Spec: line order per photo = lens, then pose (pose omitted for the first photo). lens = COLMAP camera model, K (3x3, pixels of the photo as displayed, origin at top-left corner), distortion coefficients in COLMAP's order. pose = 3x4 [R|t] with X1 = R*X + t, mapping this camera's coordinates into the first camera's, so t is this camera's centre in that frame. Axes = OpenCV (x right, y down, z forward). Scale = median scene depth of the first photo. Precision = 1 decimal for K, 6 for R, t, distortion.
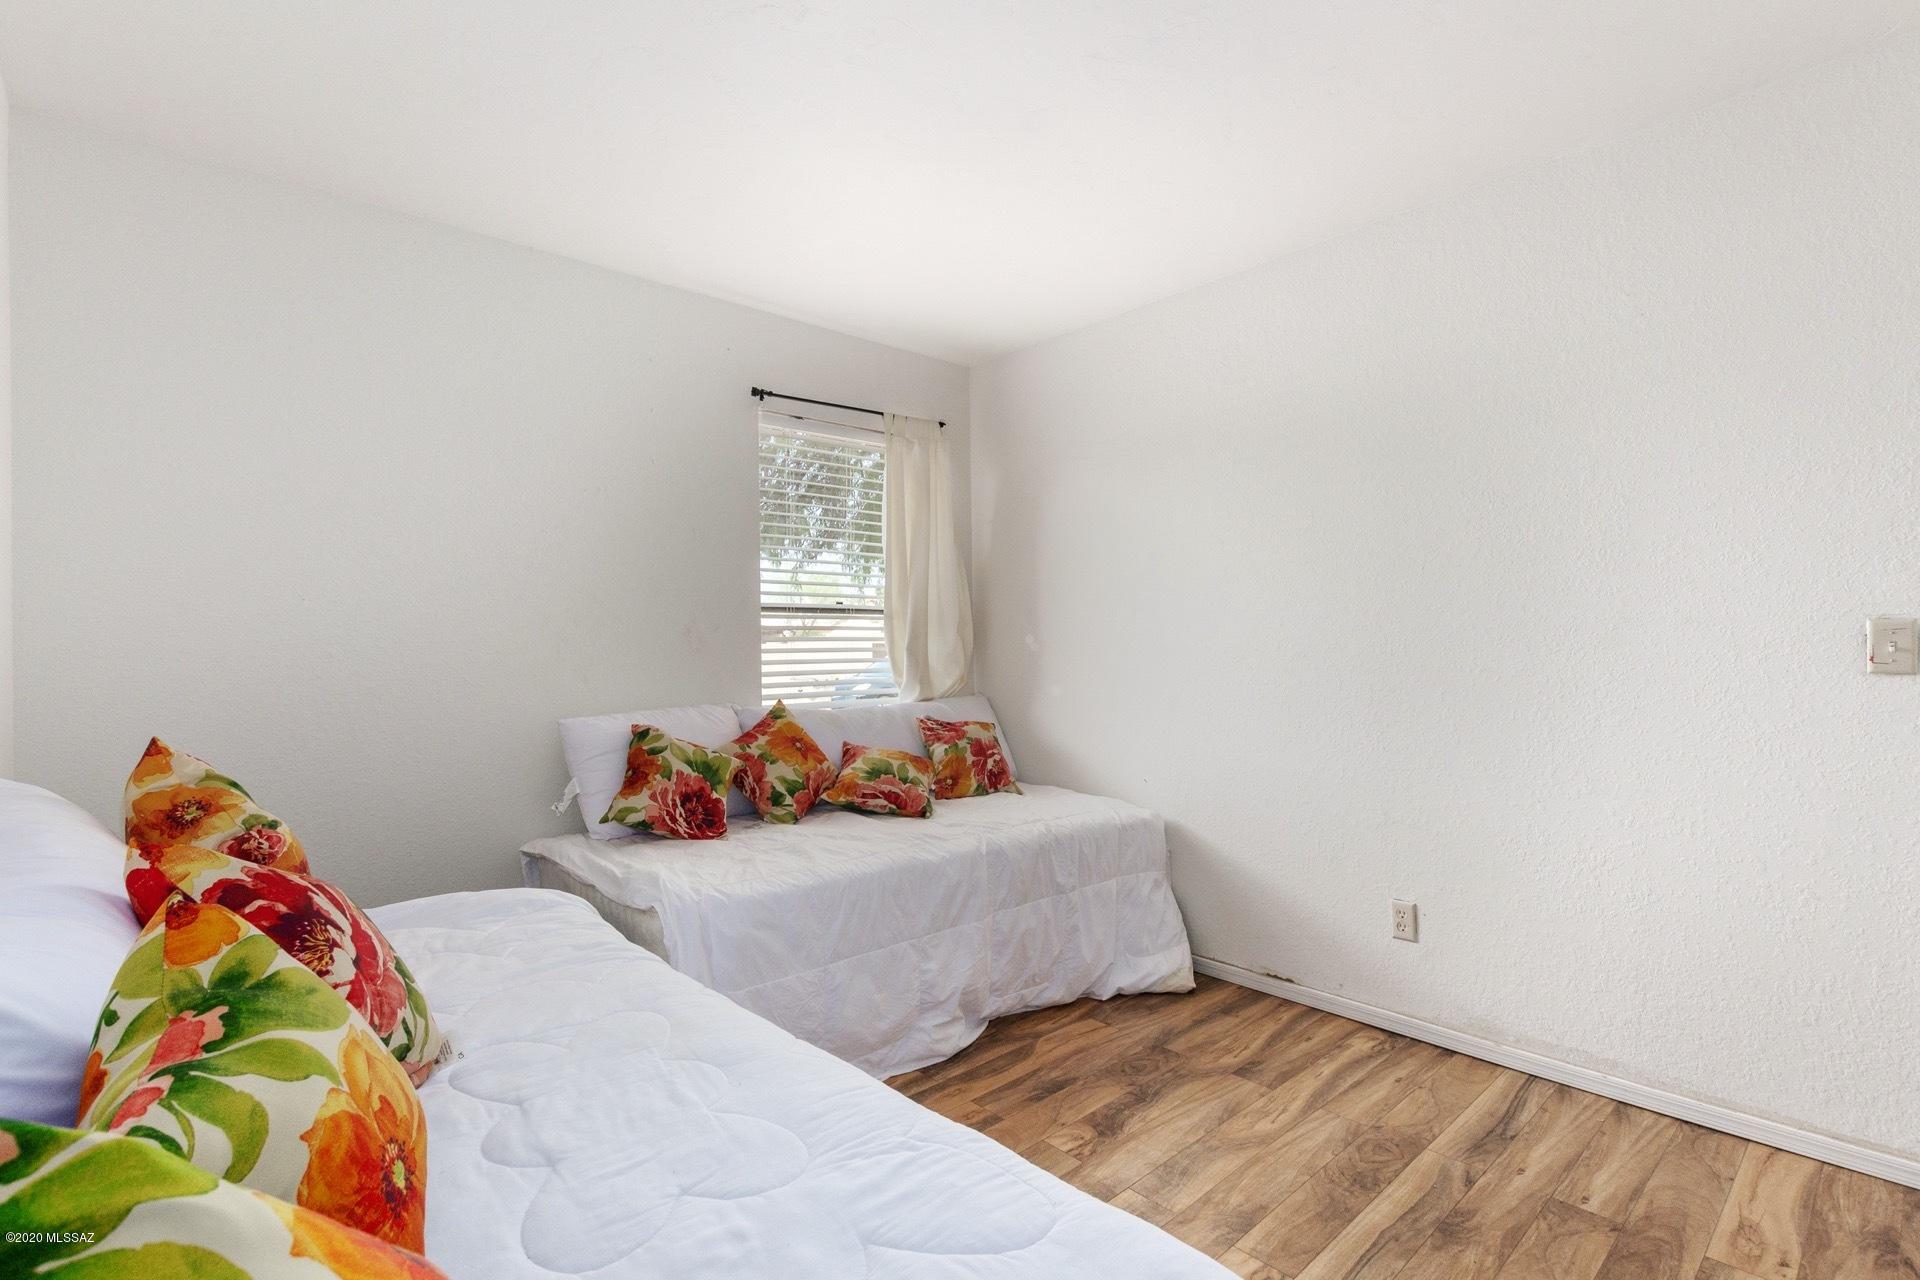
lens RADIAL K [[880.8, 0, 953.9], [0, 880.8, 640.2], [0, 0, 1]] dist [0.000183, -0.000947]
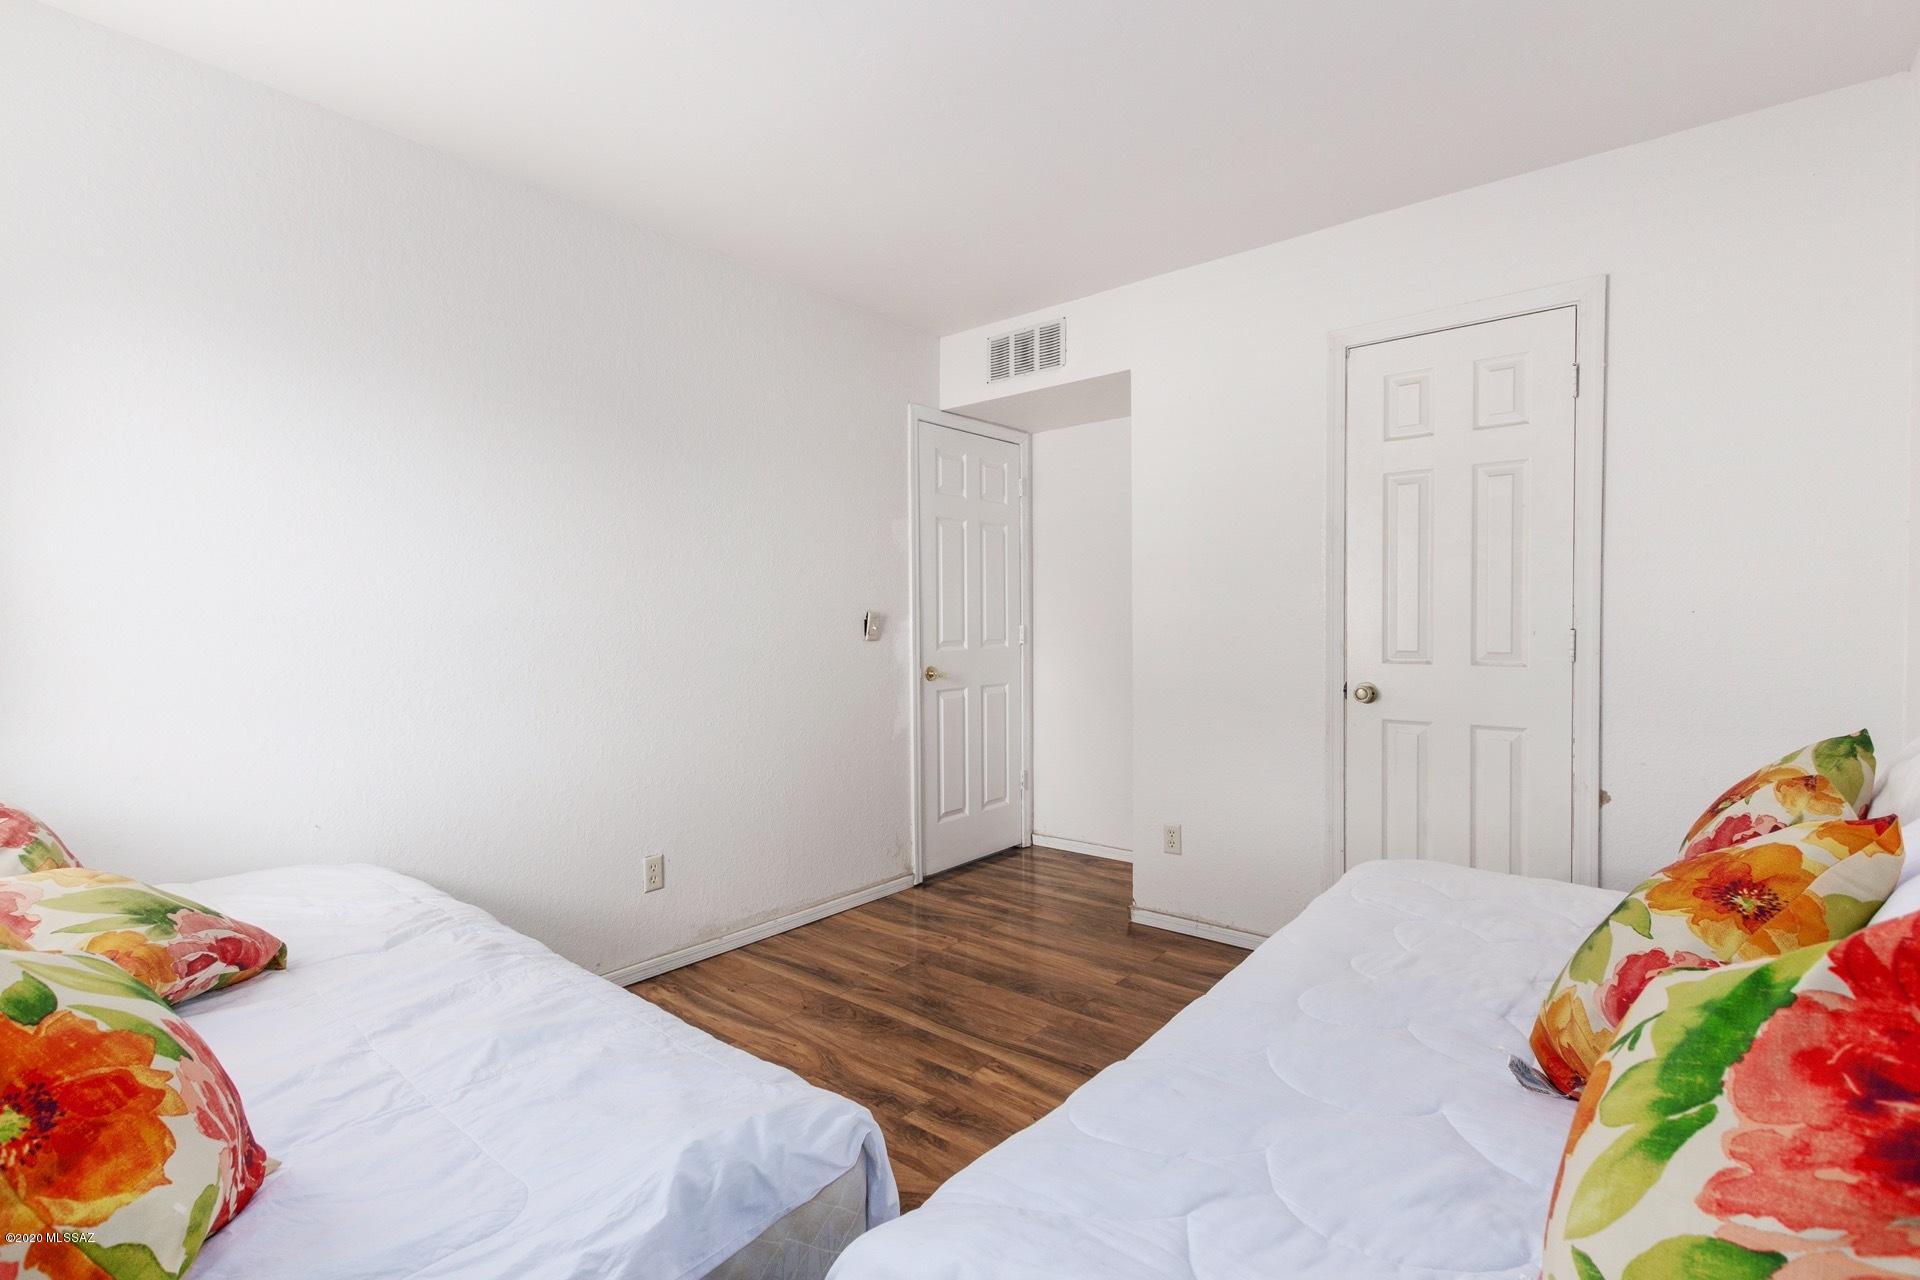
lens RADIAL K [[880.8, 0, 952.6], [0, 880.8, 639.5], [0, 0, 1]] dist [0.000183, -0.000947]
pose [[-0.139668, -0.005611, 0.990183, -0.637682], [-0.004853, 0.999976, 0.004982, 0.017945], [-0.990187, -0.004110, -0.139692, 0.786498]]
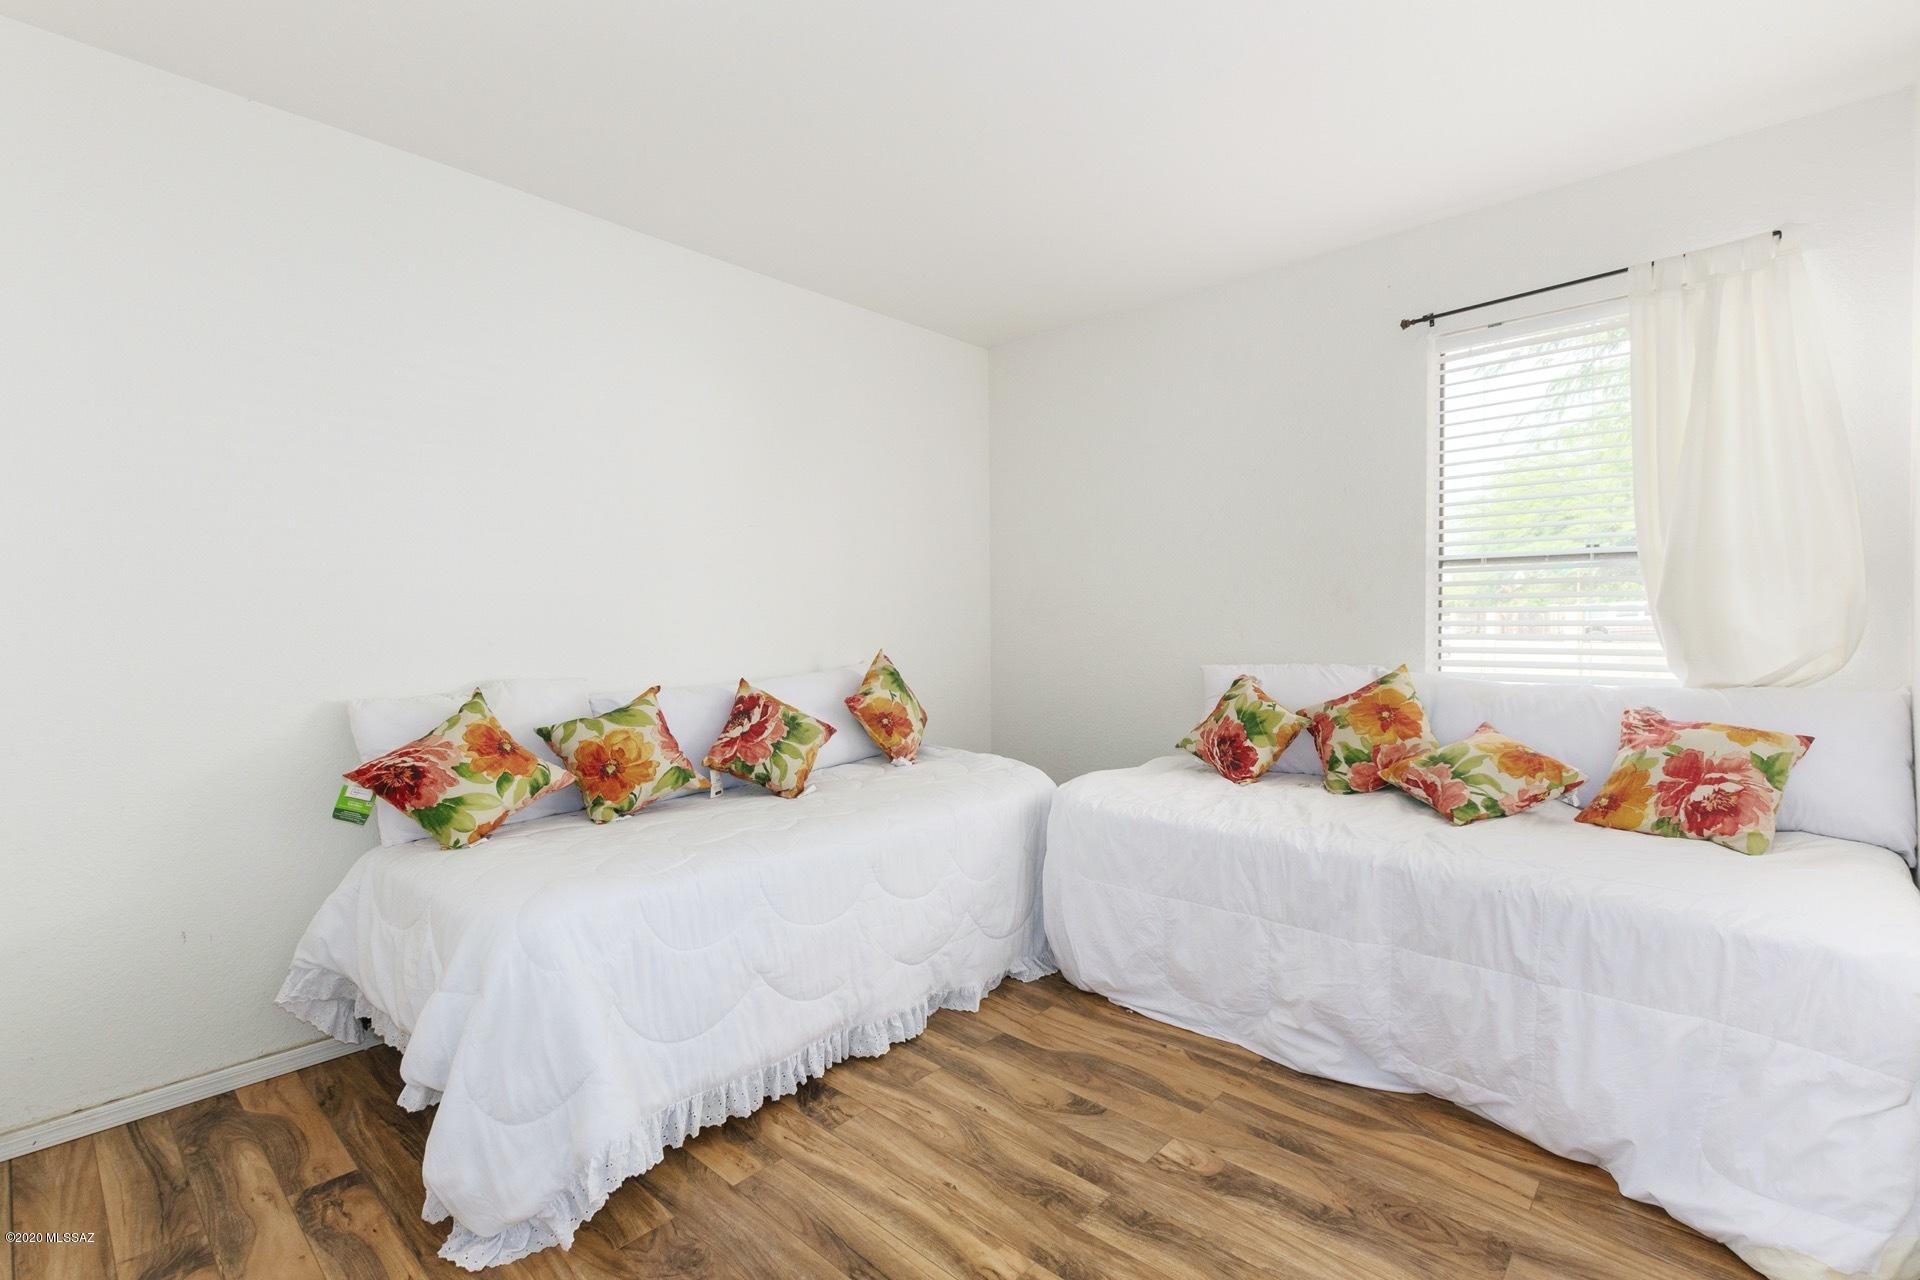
lens RADIAL K [[880.8, 0, 961.9], [0, 880.8, 634.2], [0, 0, 1]] dist [0.000183, -0.000947]
pose [[0.093781, 0.032244, -0.995071, 0.788400], [0.018945, 0.999237, 0.034165, -0.003603], [0.995413, -0.022056, 0.093098, 0.554492]]
